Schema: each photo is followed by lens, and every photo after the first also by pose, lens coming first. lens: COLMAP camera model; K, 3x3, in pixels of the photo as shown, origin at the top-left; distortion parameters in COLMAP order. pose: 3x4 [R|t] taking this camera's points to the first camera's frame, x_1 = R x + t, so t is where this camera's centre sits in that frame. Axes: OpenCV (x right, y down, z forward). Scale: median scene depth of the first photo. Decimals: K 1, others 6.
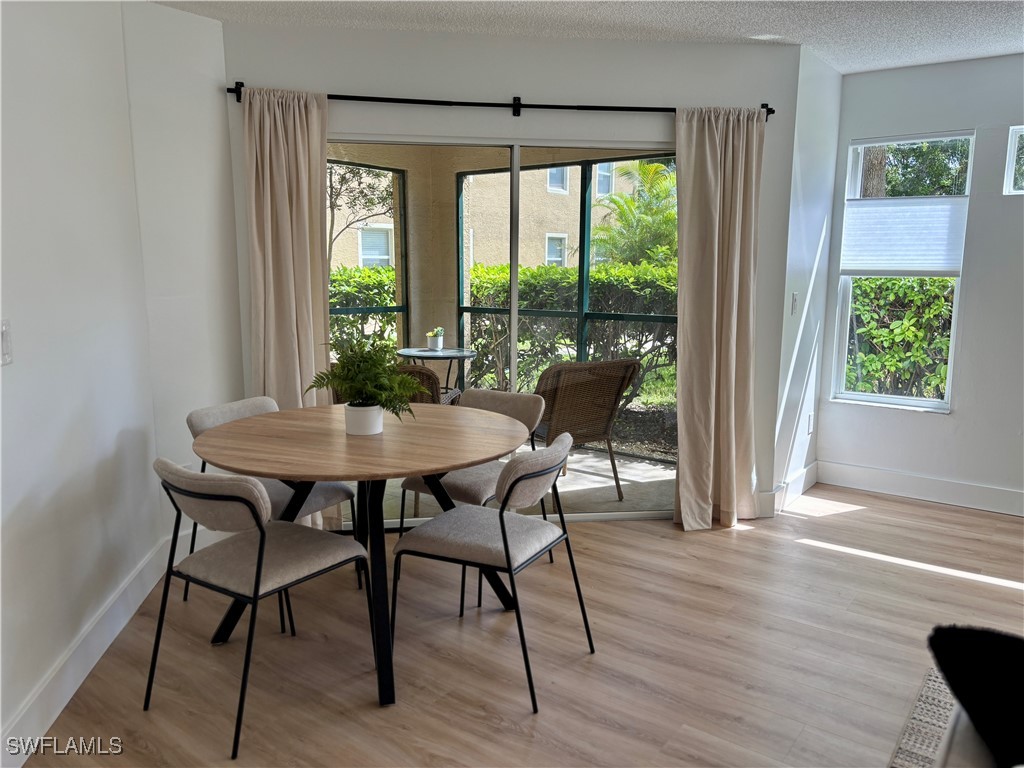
lens RADIAL K [[774.8, 0, 512.0], [0, 774.8, 384.0], [0, 0, 1]] dist [-0.002716, 0.001246]
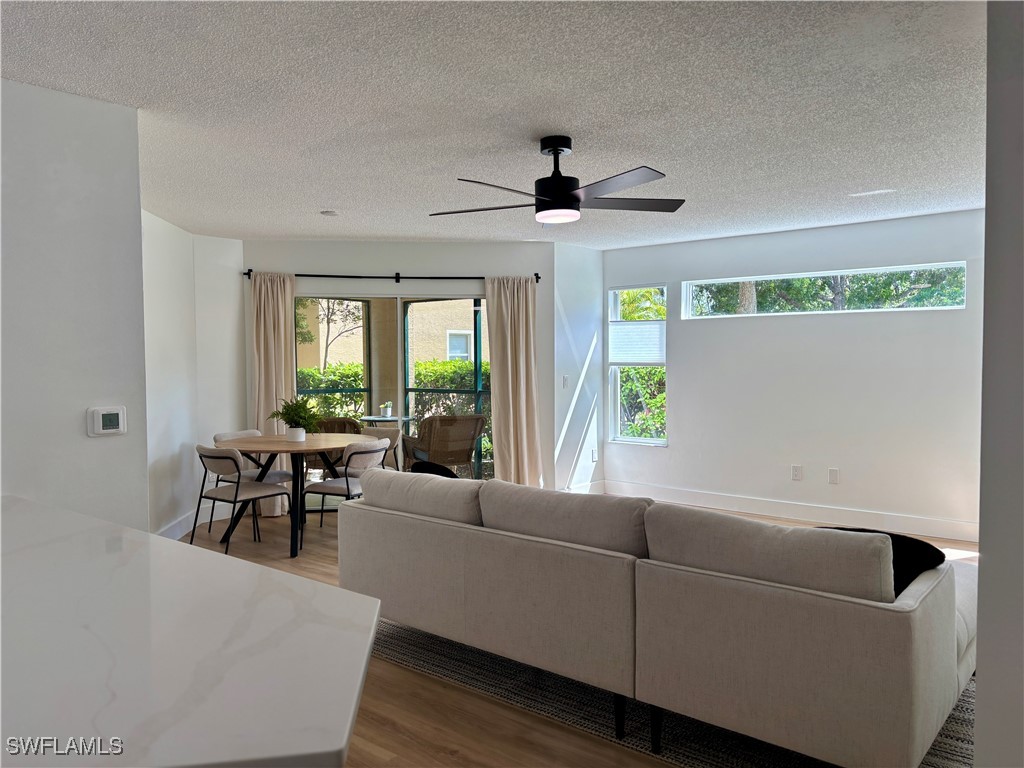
lens RADIAL K [[770.8, 0, 543.7], [0, 770.8, 384.1], [0, 0, 1]] dist [-0.002888, -0.005052]
pose [[0.999761, -0.006097, -0.020972, 0.326650], [0.003542, 0.992796, -0.119766, 0.100855], [0.021551, 0.119663, 0.992581, -0.670161]]
